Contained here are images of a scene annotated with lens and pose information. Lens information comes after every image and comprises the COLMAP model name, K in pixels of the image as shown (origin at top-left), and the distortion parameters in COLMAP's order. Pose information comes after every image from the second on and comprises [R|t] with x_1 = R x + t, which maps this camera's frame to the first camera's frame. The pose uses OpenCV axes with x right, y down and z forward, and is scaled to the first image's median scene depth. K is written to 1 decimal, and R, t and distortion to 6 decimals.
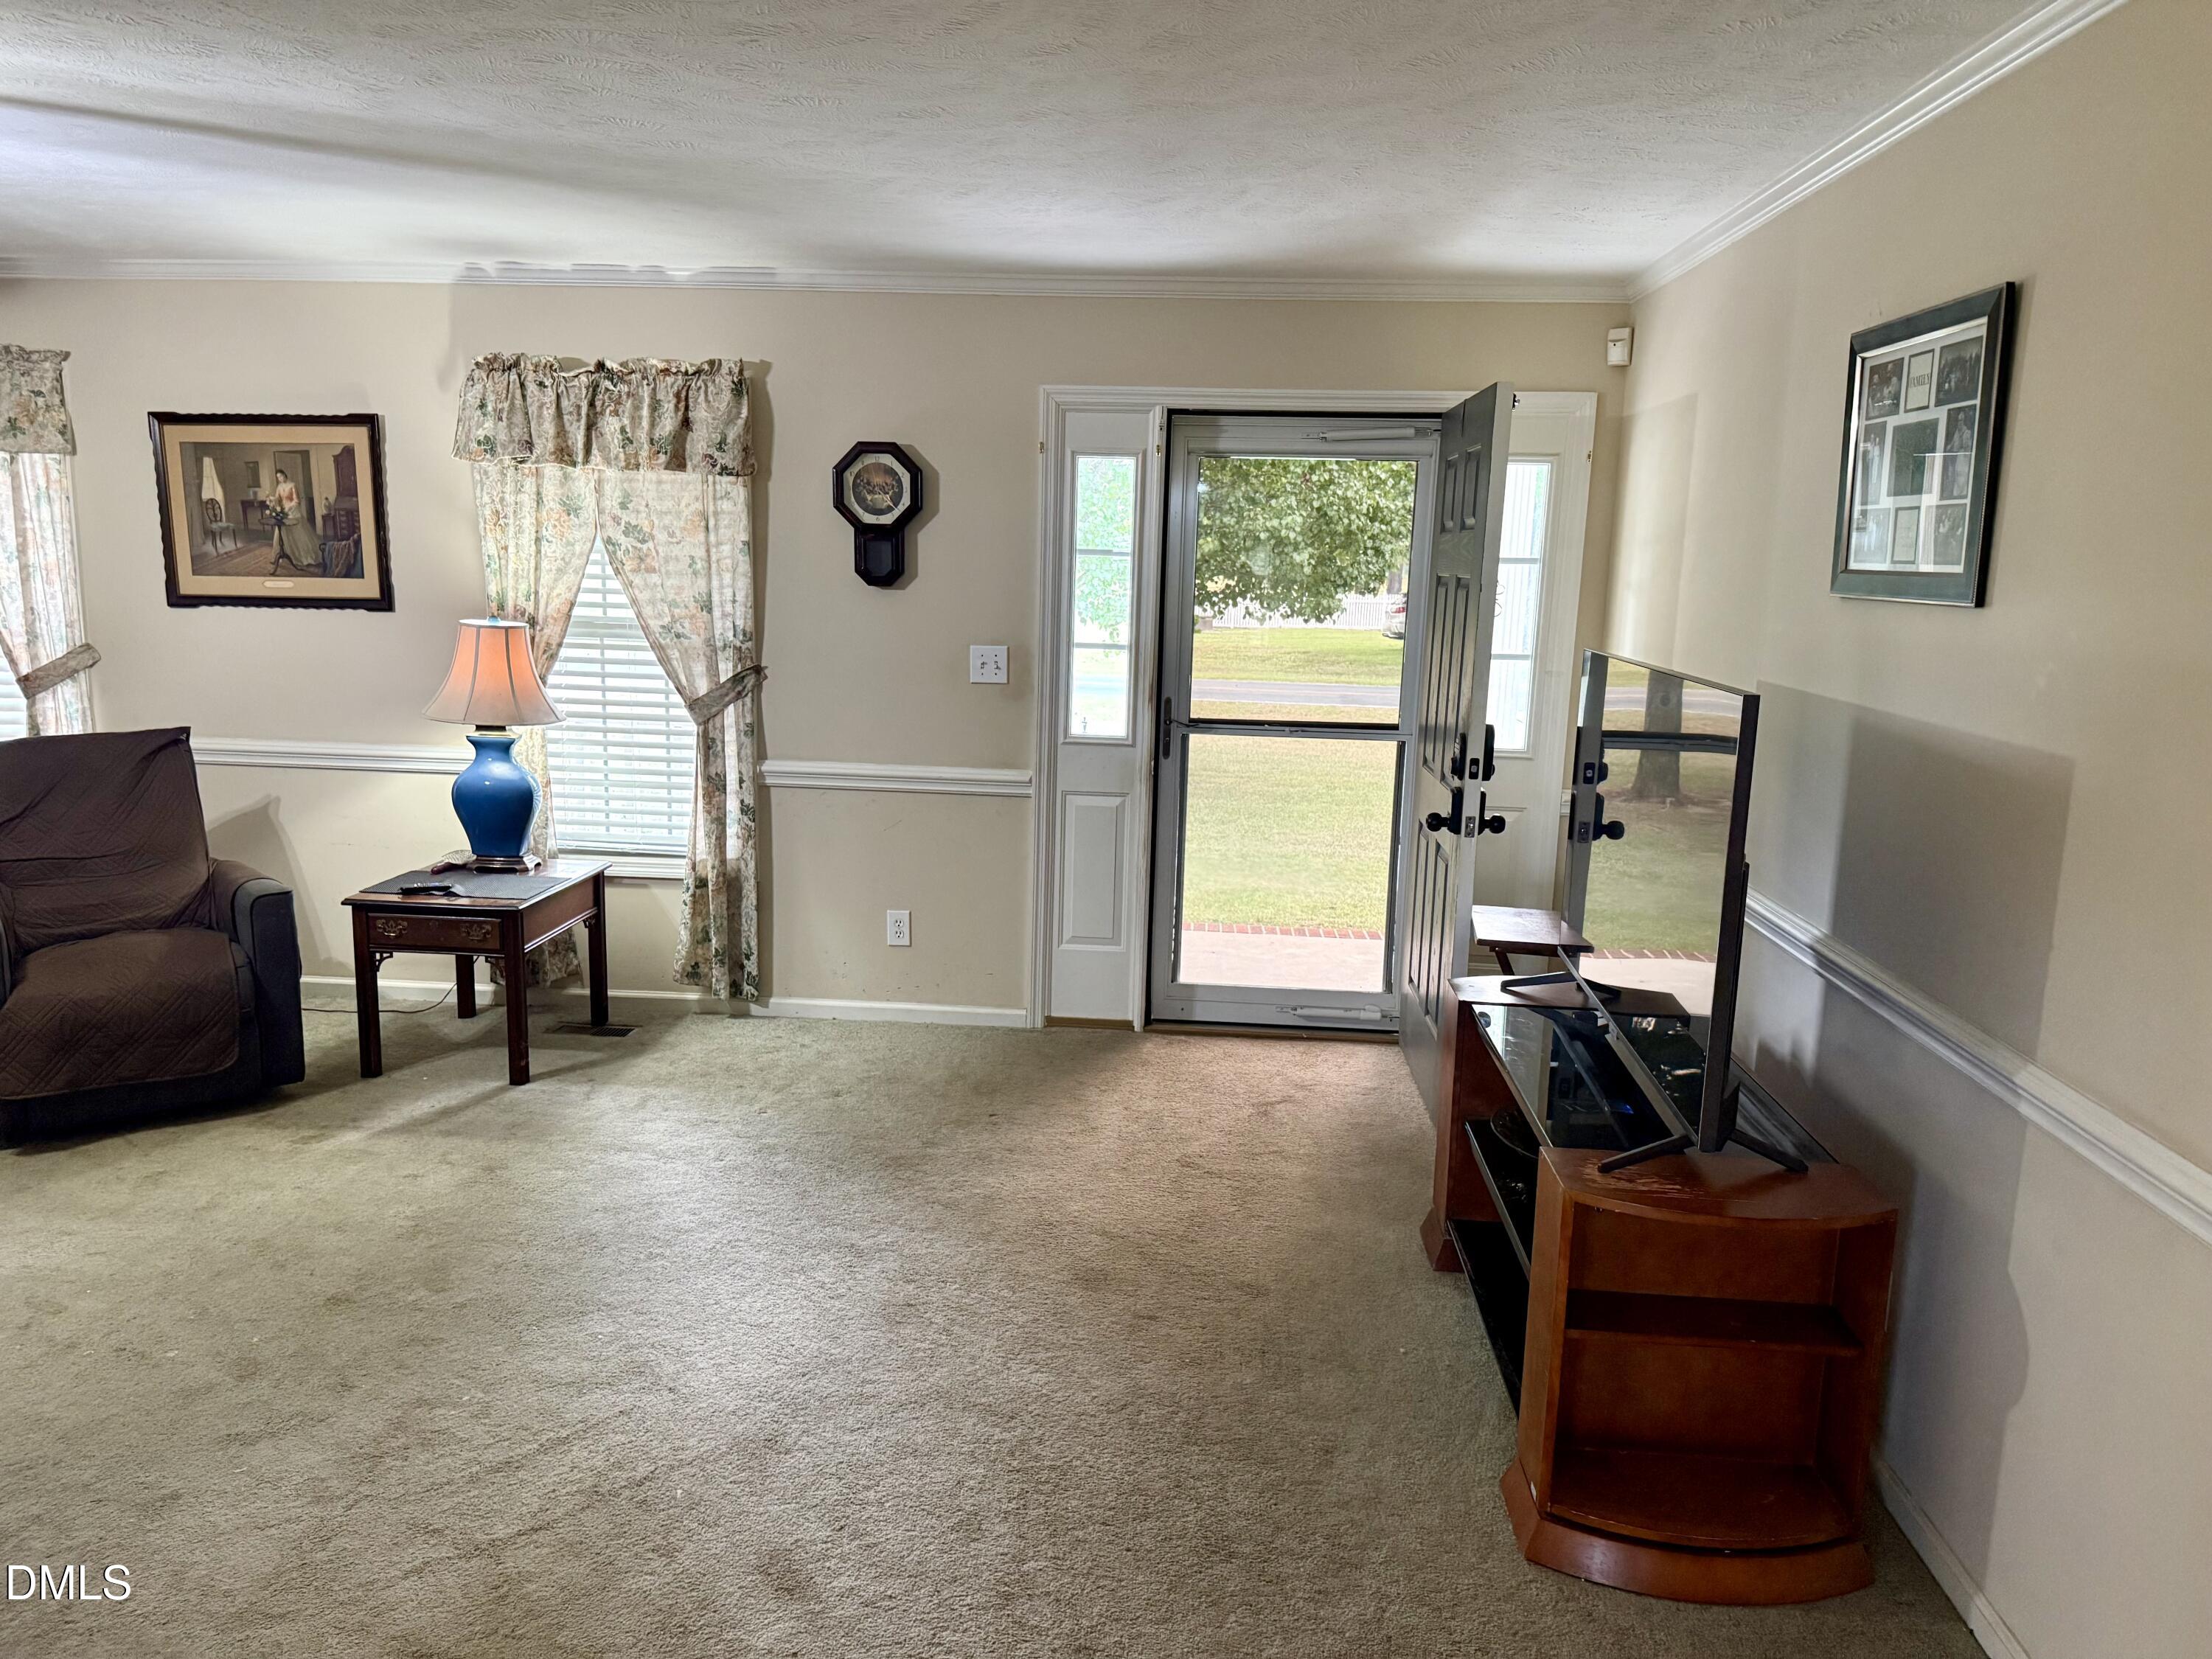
lens RADIAL K [[1539.6, 0, 1101.1], [0, 1539.6, 883.0], [0, 0, 1]] dist [0.076361, -0.091279]
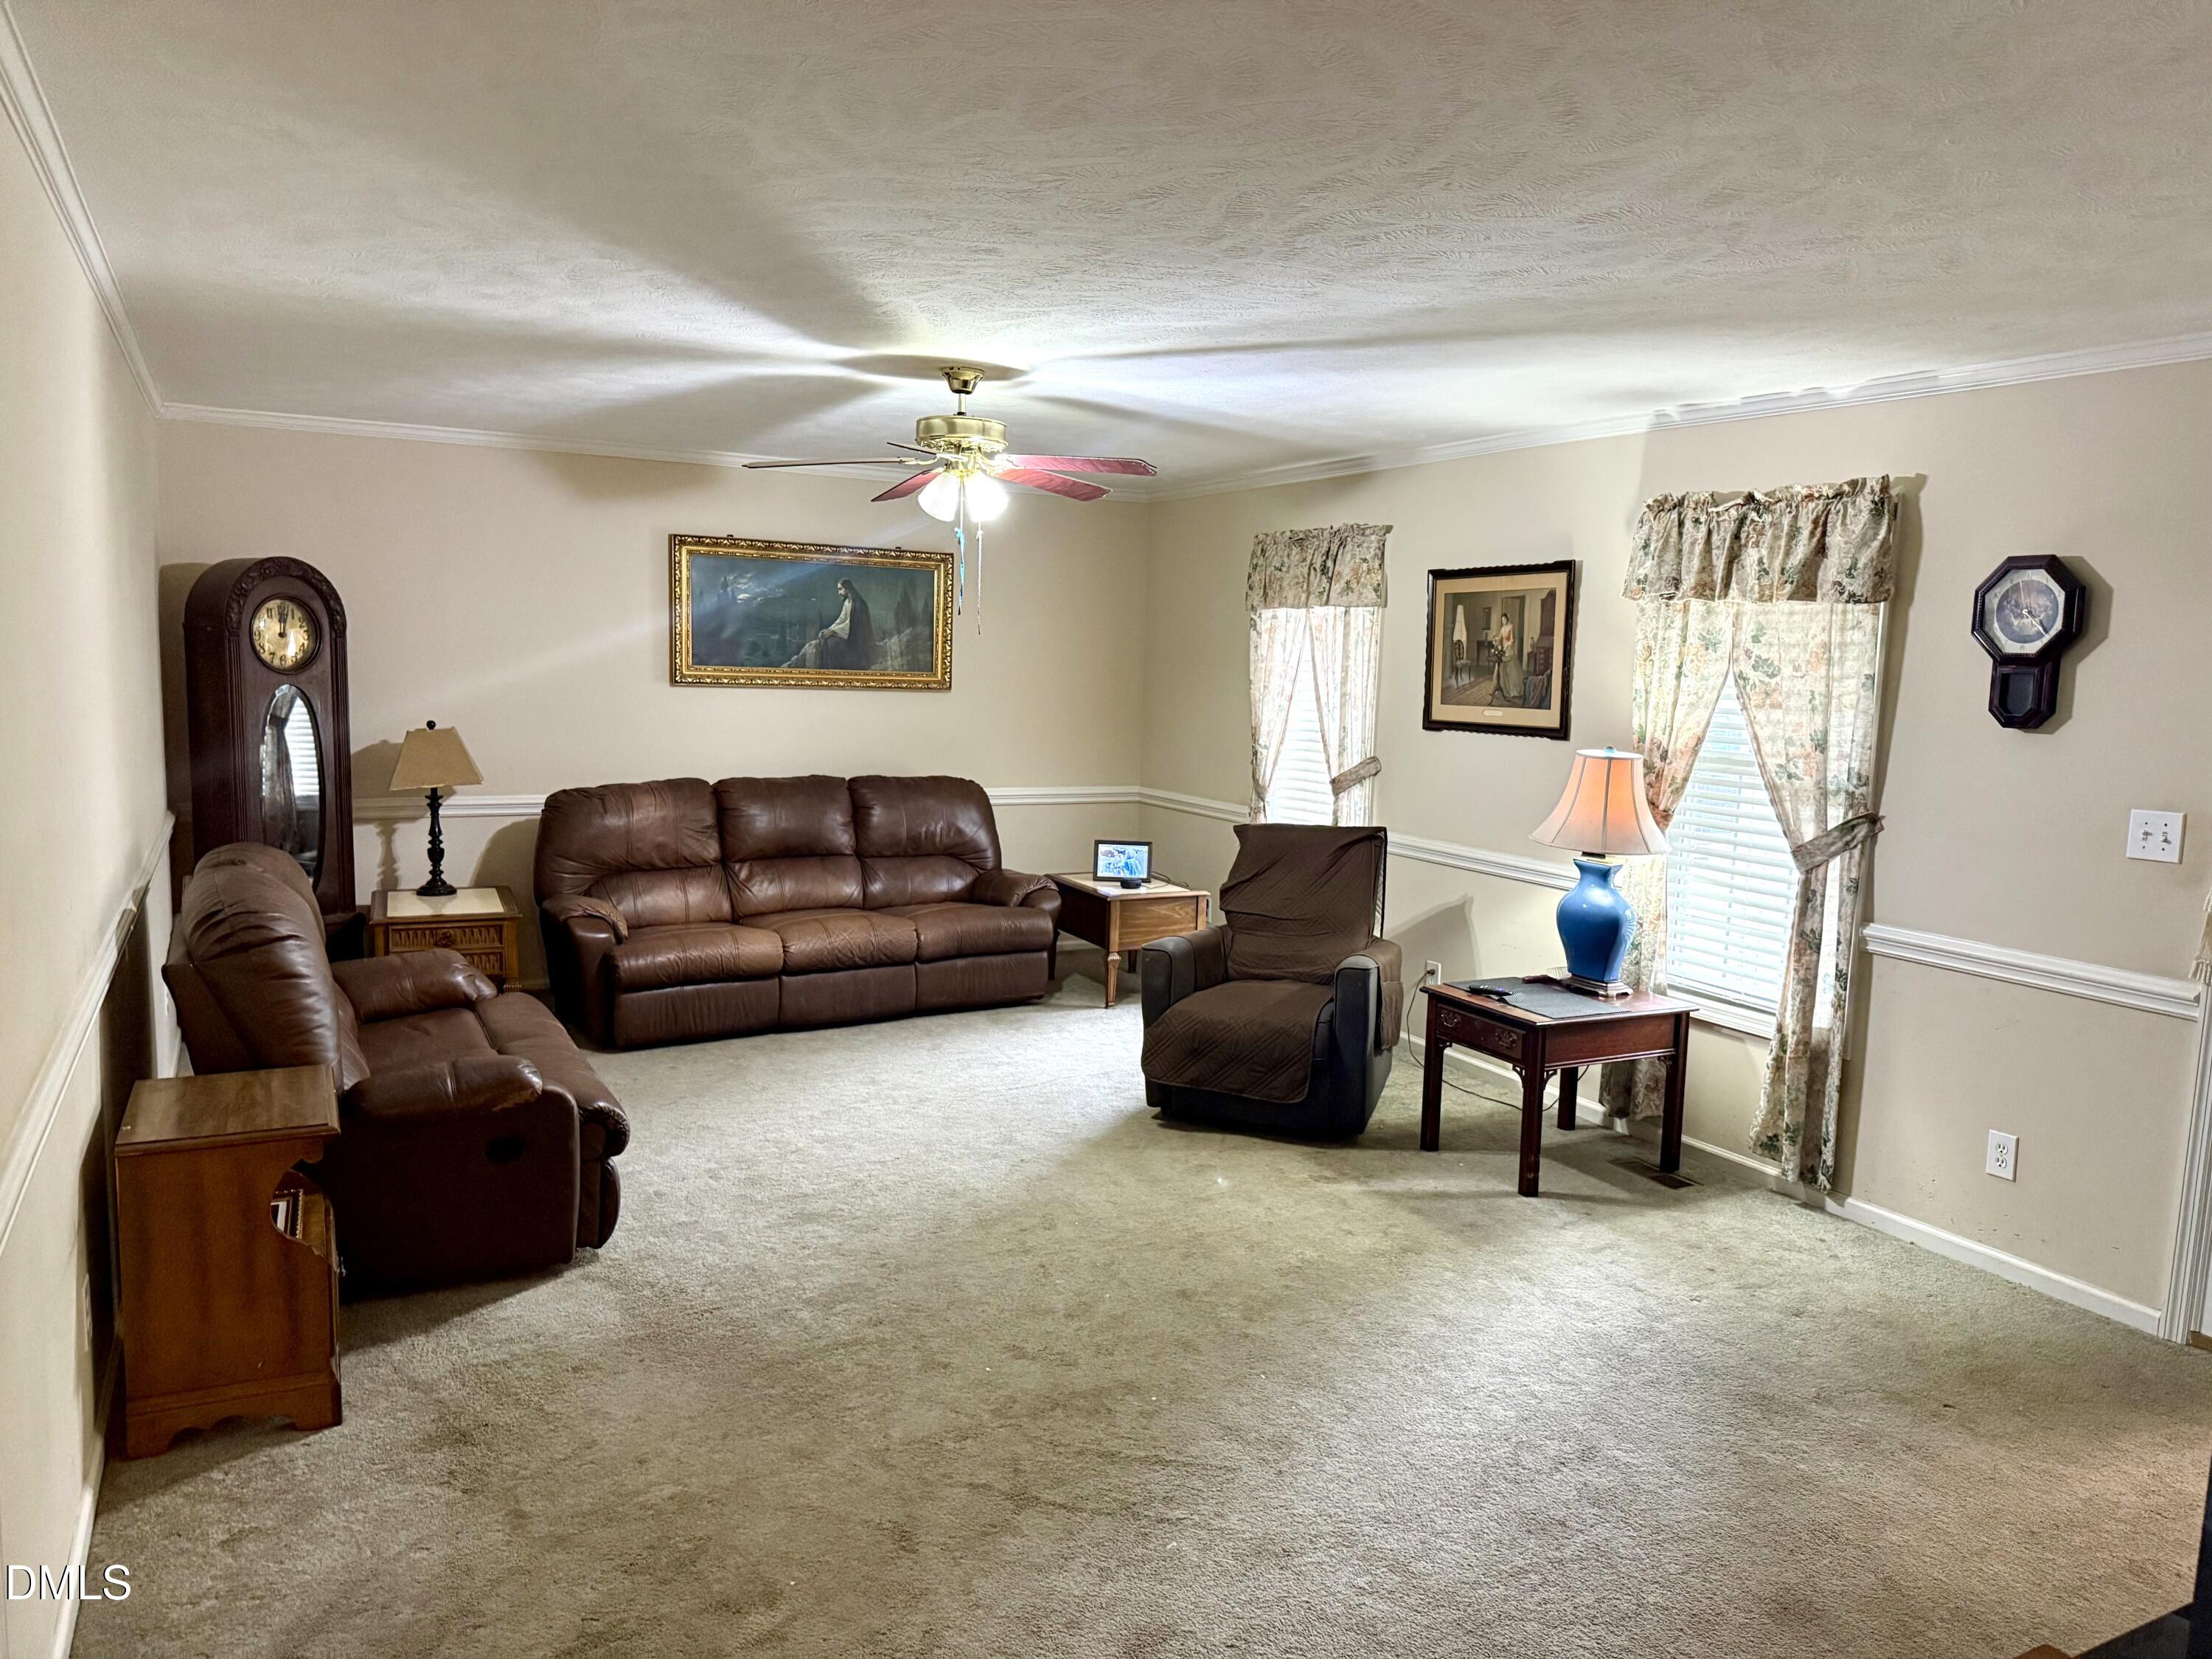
lens RADIAL K [[1539.6, 0, 1101.1], [0, 1539.6, 883.0], [0, 0, 1]] dist [0.076361, -0.091279]
pose [[0.546885, 0.120048, -0.828556, 0.278850], [-0.196373, 0.980450, 0.012440, -0.028402], [0.813851, 0.155903, 0.559768, 0.159105]]
